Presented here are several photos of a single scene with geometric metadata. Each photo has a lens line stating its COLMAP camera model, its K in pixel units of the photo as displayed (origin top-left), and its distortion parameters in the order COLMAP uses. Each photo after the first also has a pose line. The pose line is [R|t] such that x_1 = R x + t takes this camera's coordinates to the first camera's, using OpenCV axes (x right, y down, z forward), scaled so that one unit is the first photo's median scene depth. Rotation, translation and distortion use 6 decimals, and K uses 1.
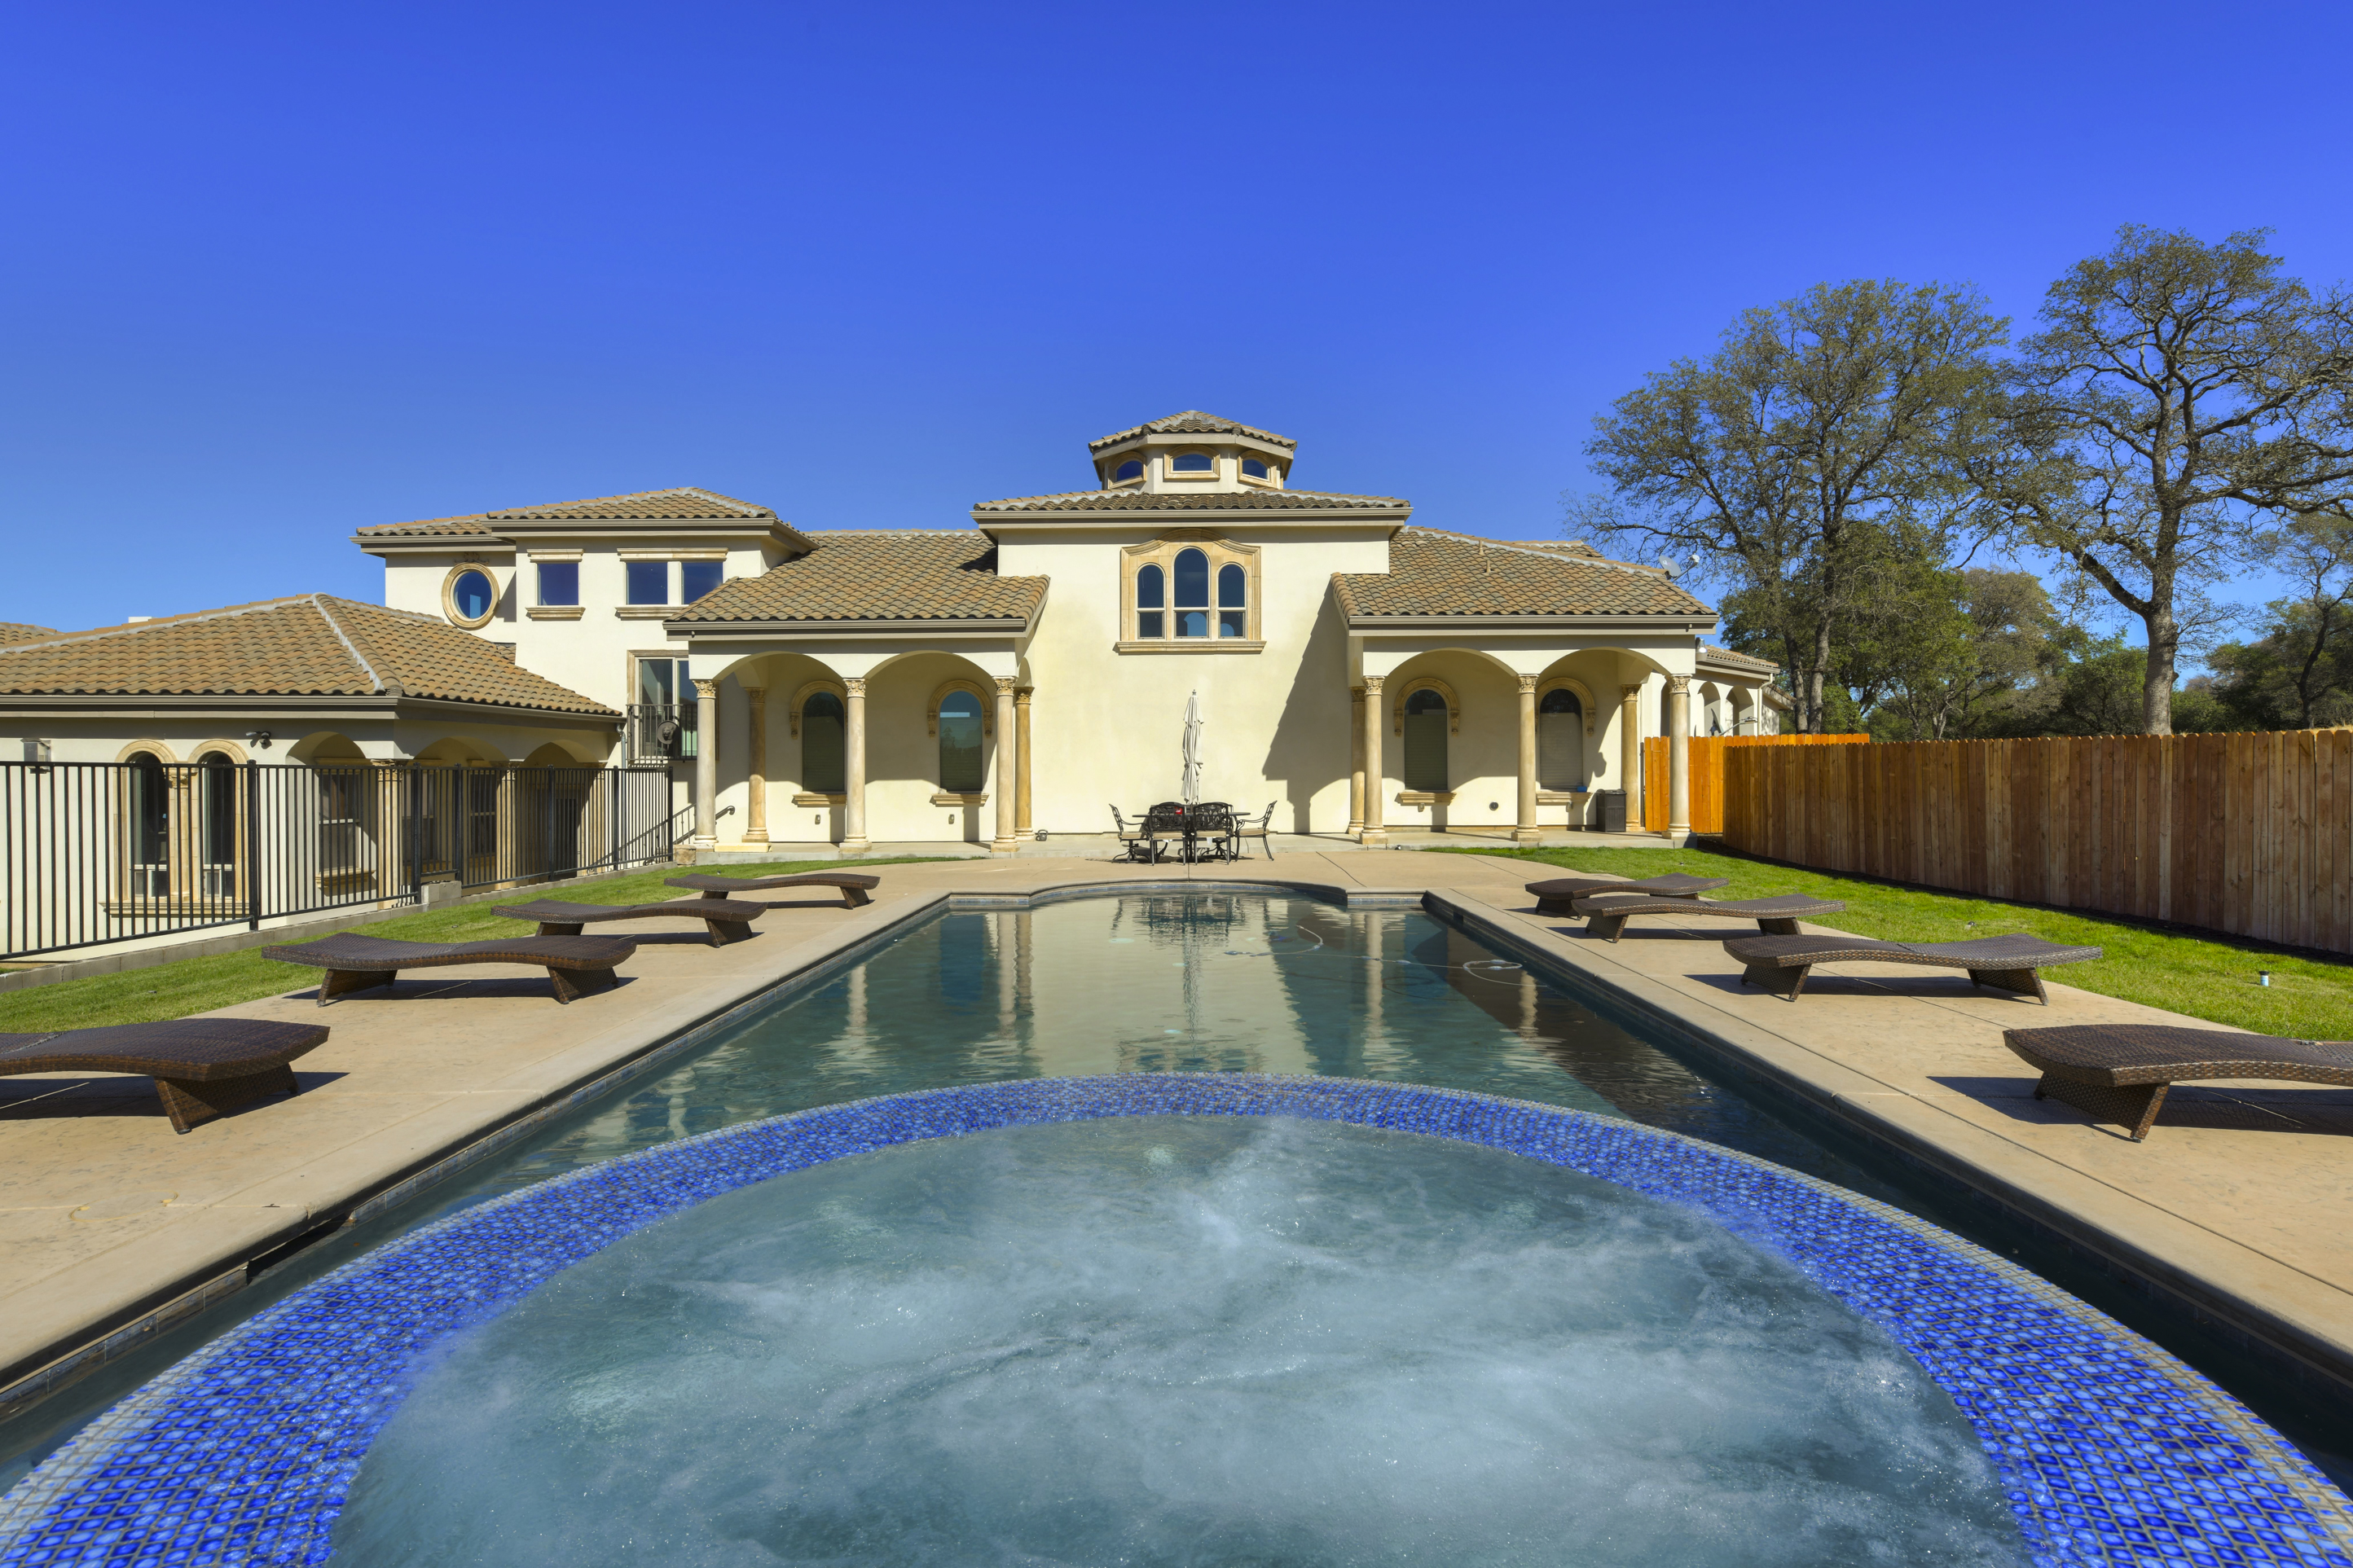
lens RADIAL K [[1187.0, 0, 1176.5], [0, 1187.0, 778.6], [0, 0, 1]] dist [0.005013, 0.000942]
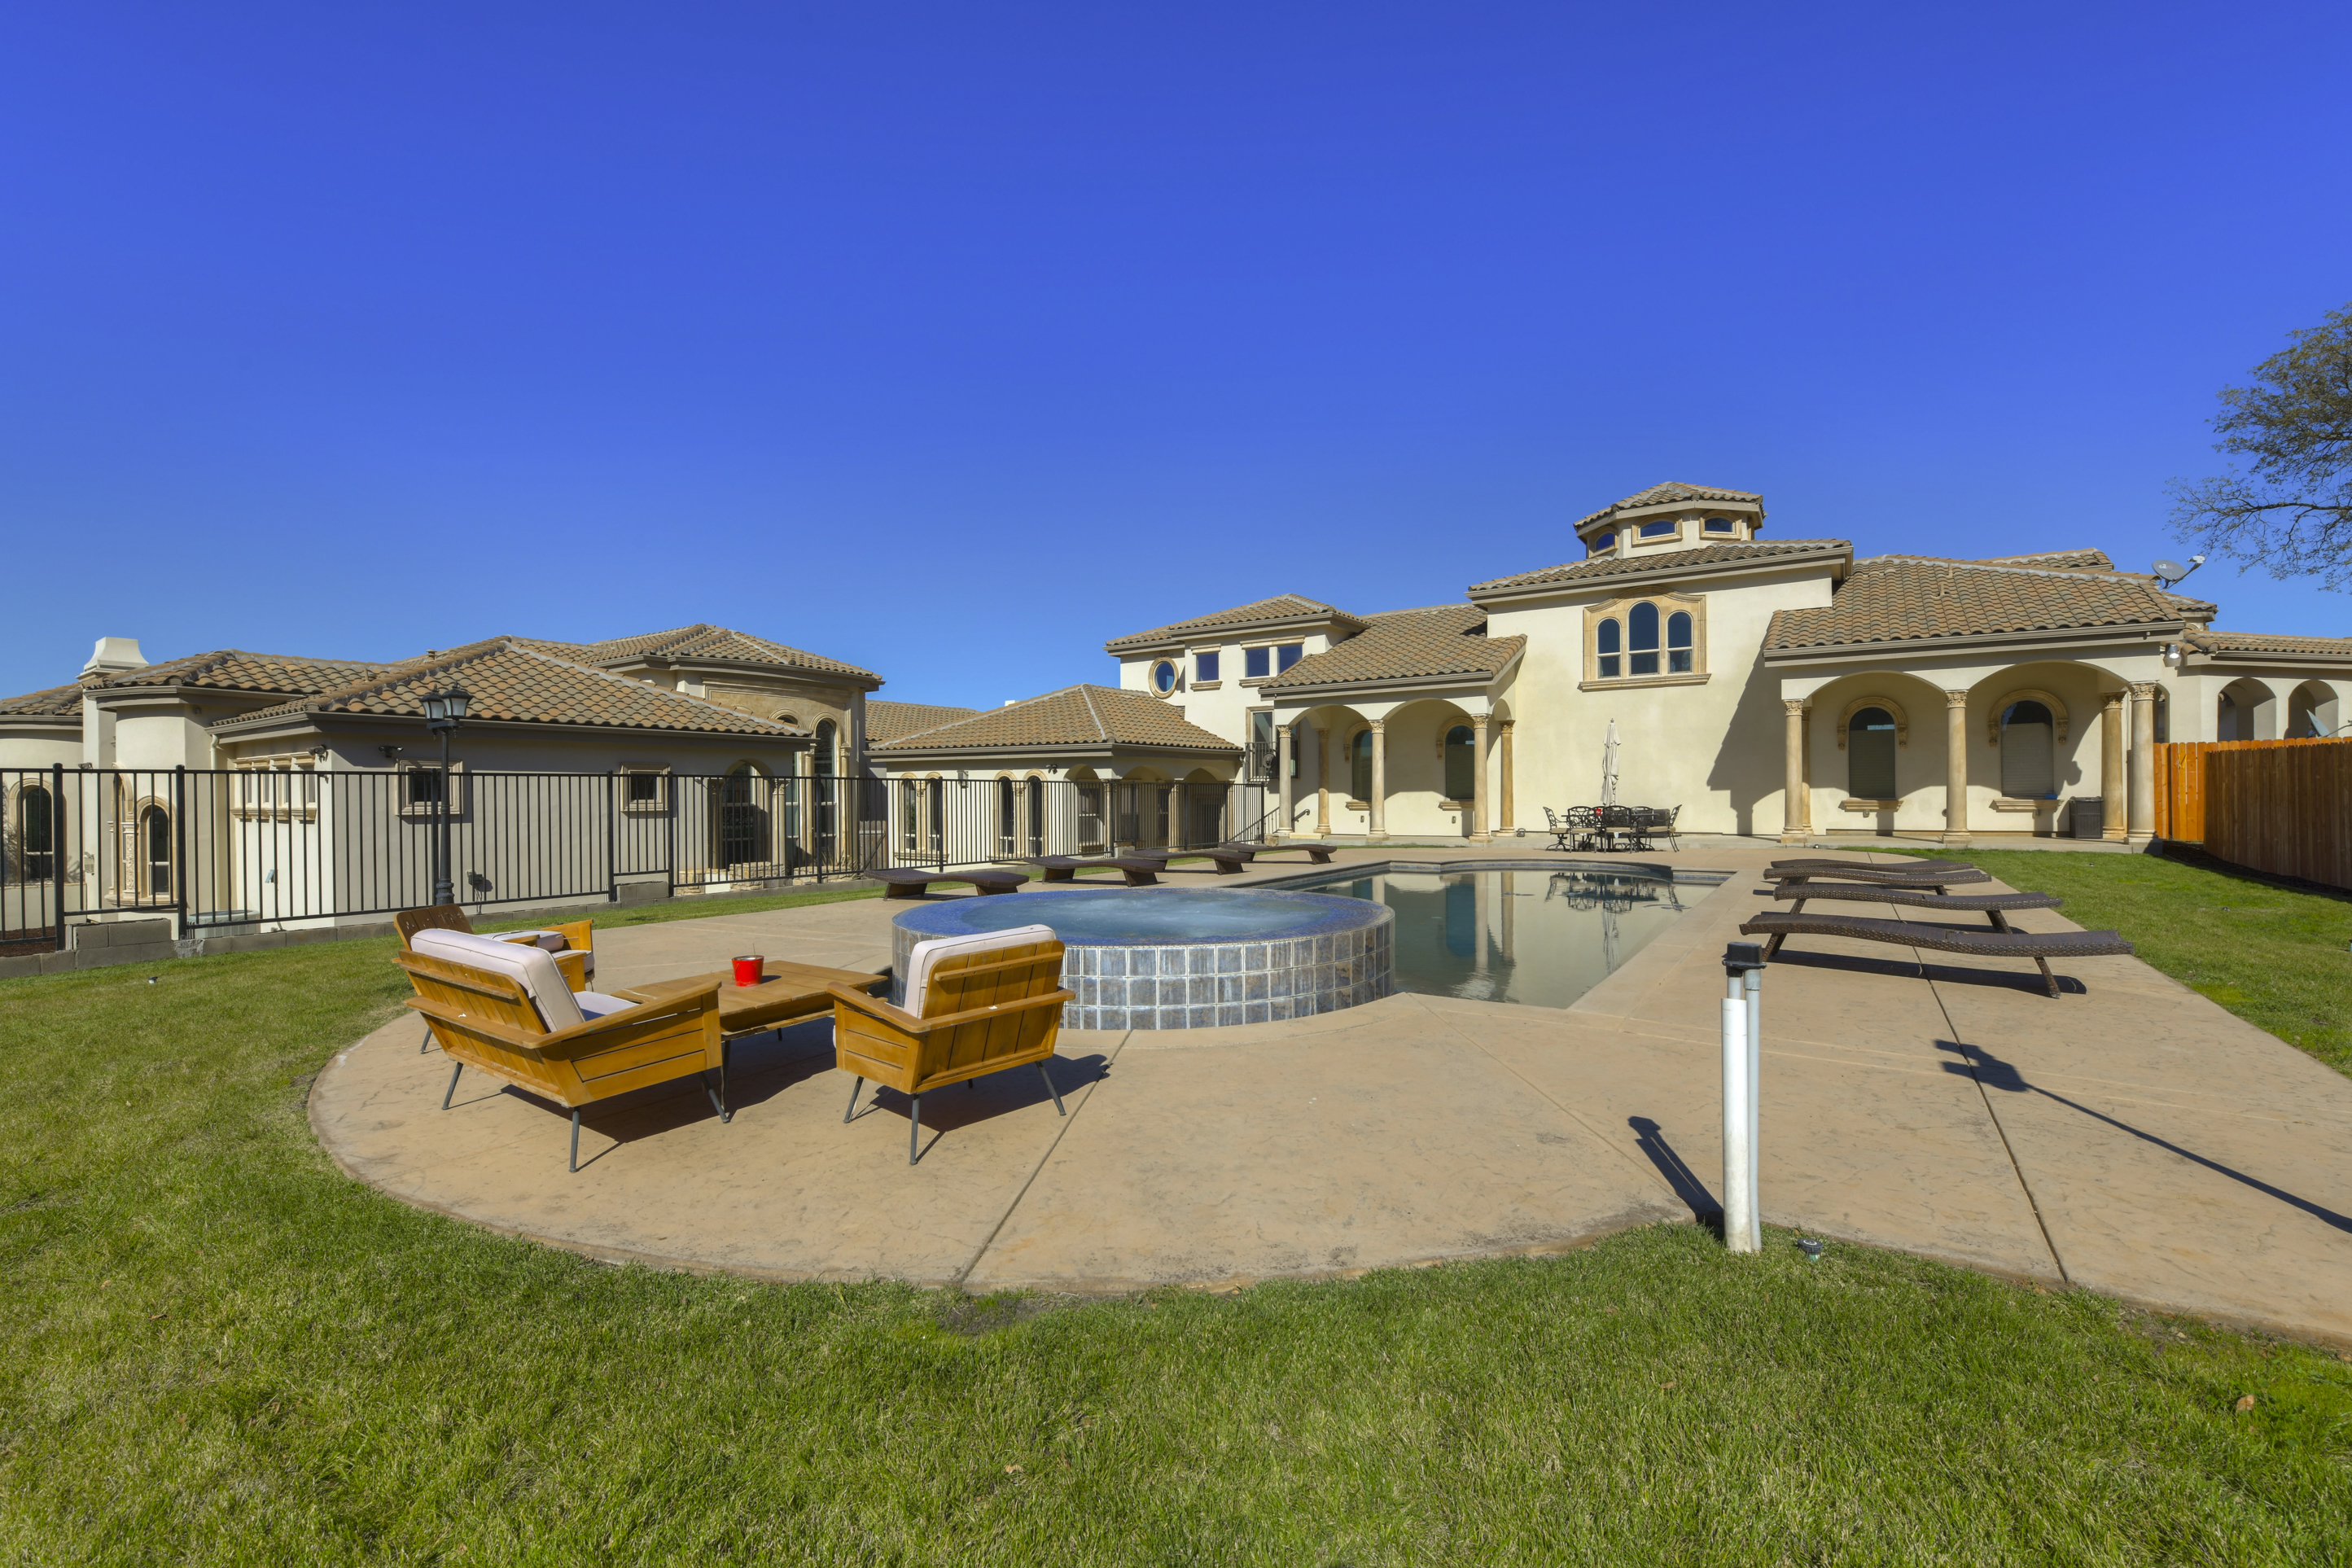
lens RADIAL K [[1053.8, 0, 1172.5], [0, 1053.8, 792.2], [0, 0, 1]] dist [0.001514, 0.000160]
pose [[0.832404, -0.003932, -0.554156, 0.213291], [-0.000133, 0.999973, -0.007295, 0.011667], [0.554170, 0.006146, 0.832381, -0.183235]]
